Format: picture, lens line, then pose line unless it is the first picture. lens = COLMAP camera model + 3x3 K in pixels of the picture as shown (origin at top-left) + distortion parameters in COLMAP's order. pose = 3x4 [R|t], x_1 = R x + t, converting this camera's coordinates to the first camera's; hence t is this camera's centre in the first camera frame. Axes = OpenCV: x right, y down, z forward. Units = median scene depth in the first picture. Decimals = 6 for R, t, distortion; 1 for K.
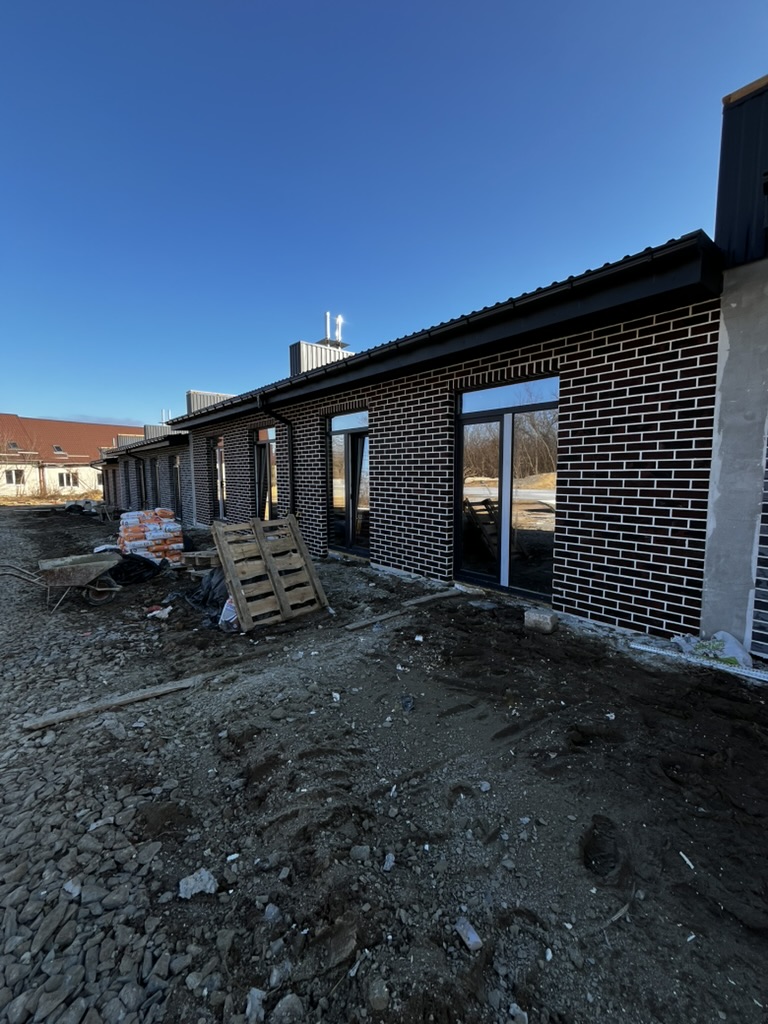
lens RADIAL K [[418.7, 0, 383.6], [0, 418.7, 511.0], [0, 0, 1]] dist [-0.002017, -0.000378]
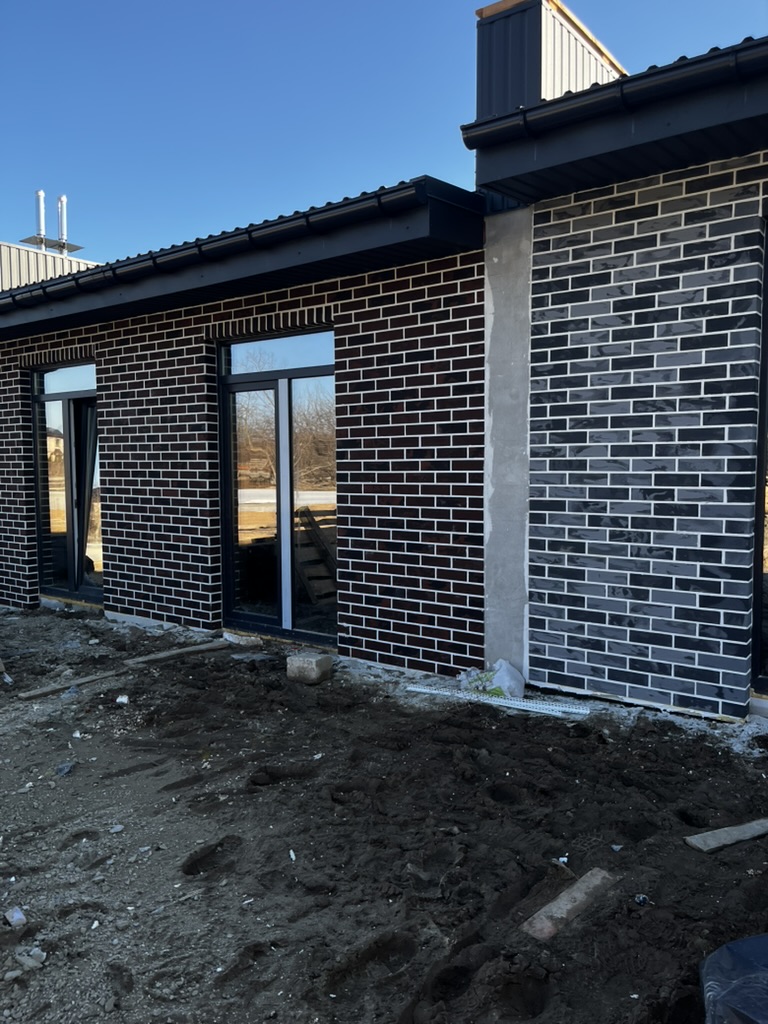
lens RADIAL K [[774.8, 0, 383.0], [0, 774.8, 516.9], [0, 0, 1]] dist [0.066456, -0.101600]
pose [[0.978731, -0.012708, 0.204752, 0.268753], [0.018250, 0.999516, -0.025204, 0.044977], [-0.204332, 0.028405, 0.978489, -0.403999]]
